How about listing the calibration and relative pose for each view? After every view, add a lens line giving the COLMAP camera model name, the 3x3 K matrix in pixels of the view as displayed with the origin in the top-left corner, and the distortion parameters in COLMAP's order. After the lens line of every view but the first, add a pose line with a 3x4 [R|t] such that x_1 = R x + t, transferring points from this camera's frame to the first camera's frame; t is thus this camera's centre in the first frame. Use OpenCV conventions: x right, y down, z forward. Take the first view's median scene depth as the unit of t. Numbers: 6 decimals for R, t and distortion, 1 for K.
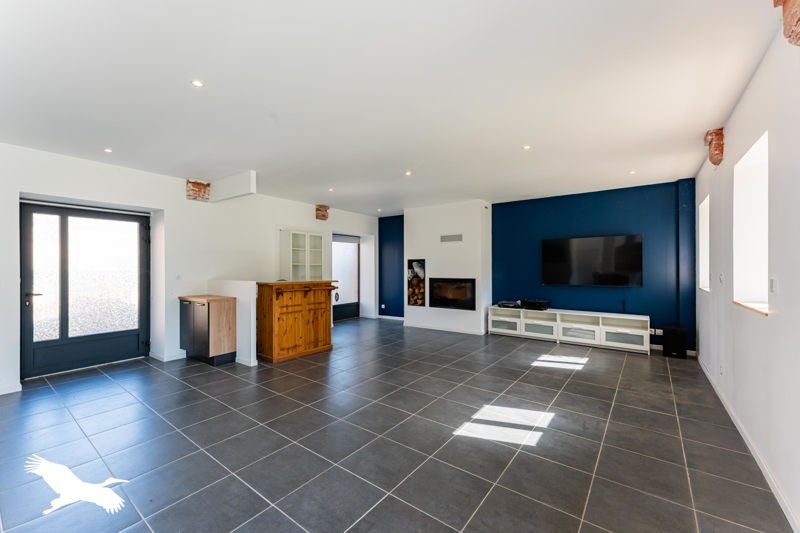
lens RADIAL K [[324.9, 0, 391.6], [0, 324.9, 266.8], [0, 0, 1]] dist [0.014801, -0.000106]
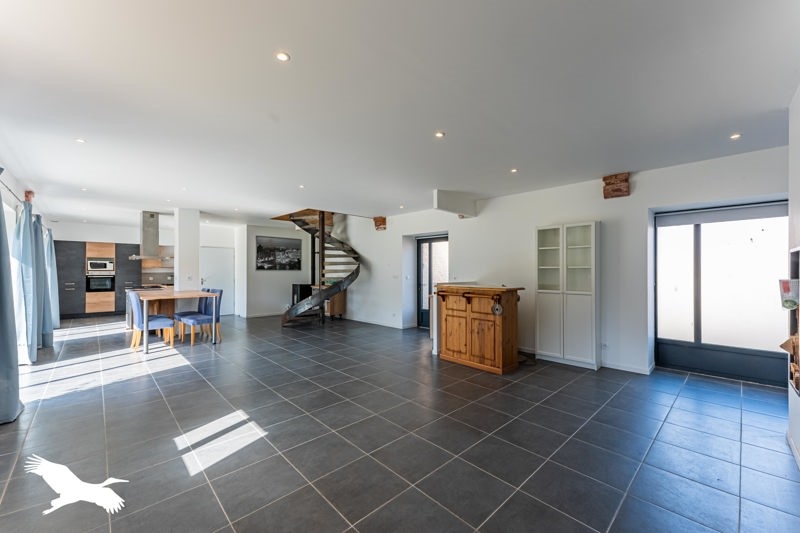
lens RADIAL K [[324.9, 0, 391.7], [0, 324.9, 268.7], [0, 0, 1]] dist [0.014801, -0.000106]
pose [[-0.171138, -0.009922, -0.985197, 0.706711], [-0.004271, 0.999947, -0.009328, 0.004134], [0.985238, 0.002612, -0.171172, 0.969975]]
